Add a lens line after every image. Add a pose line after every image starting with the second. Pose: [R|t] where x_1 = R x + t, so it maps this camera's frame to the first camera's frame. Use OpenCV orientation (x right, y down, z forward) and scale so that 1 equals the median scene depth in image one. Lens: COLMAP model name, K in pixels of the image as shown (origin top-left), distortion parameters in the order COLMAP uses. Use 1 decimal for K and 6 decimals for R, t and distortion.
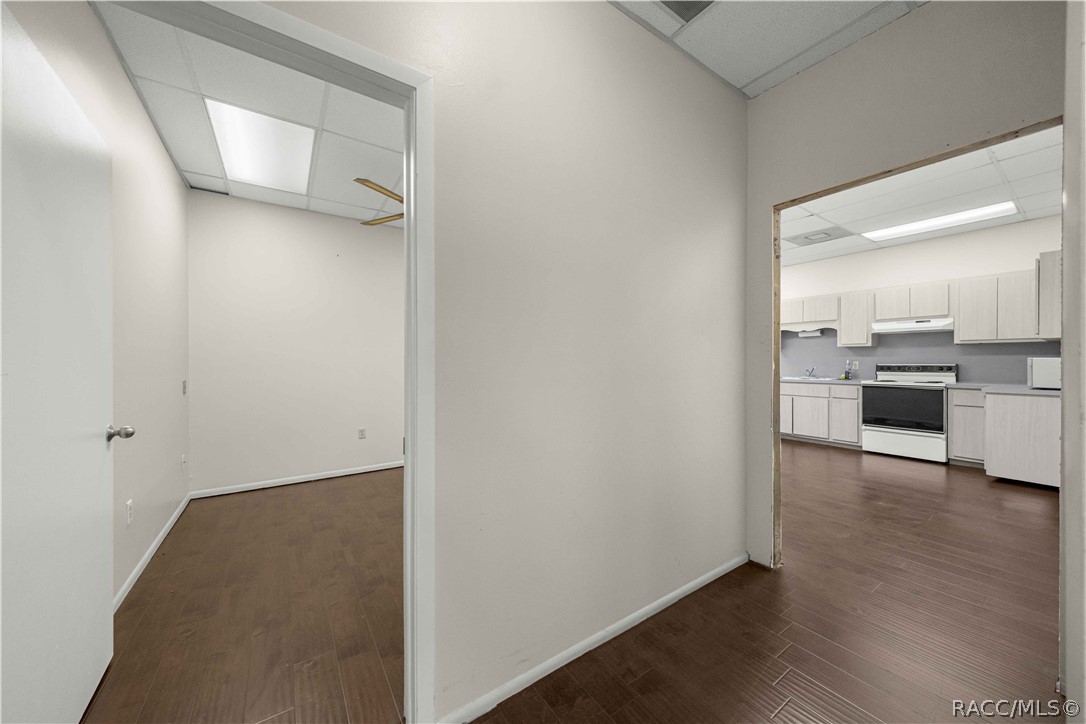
lens RADIAL K [[375.5, 0, 543.4], [0, 375.5, 360.8], [0, 0, 1]] dist [-0.002554, 0.000054]
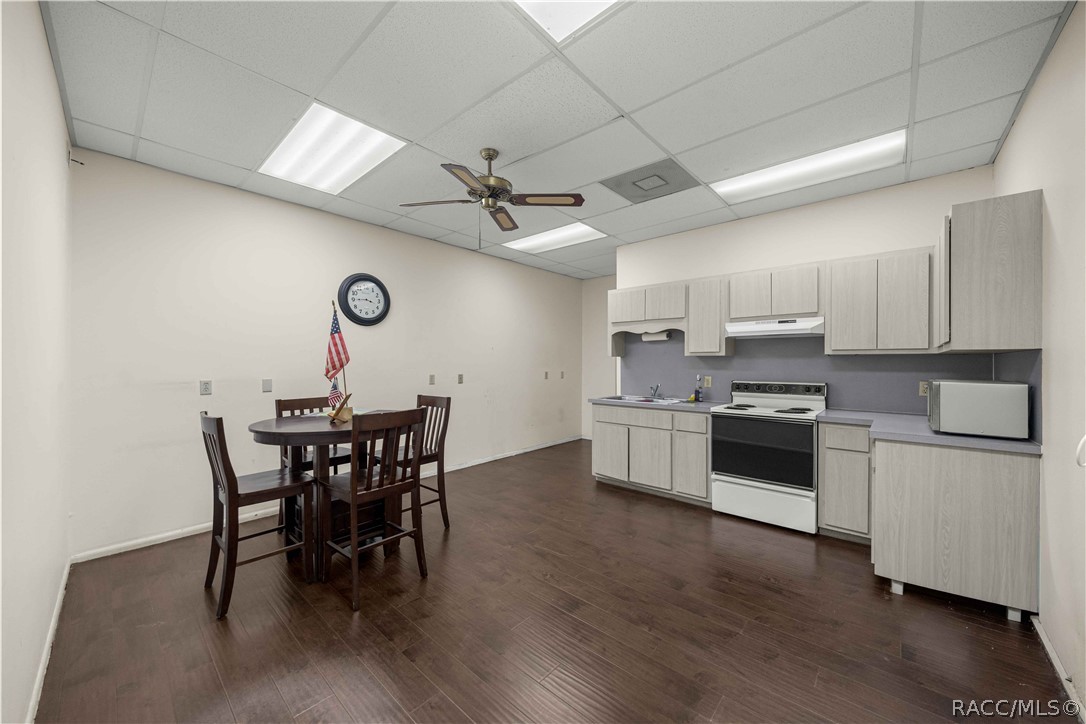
lens RADIAL K [[390.5, 0, 539.8], [0, 390.5, 361.2], [0, 0, 1]] dist [-0.001783, -0.000181]
pose [[0.972169, 0.008422, 0.234128, 0.374652], [-0.007137, 0.999954, -0.006334, -0.022329], [-0.234171, 0.004486, 0.972185, 0.379149]]
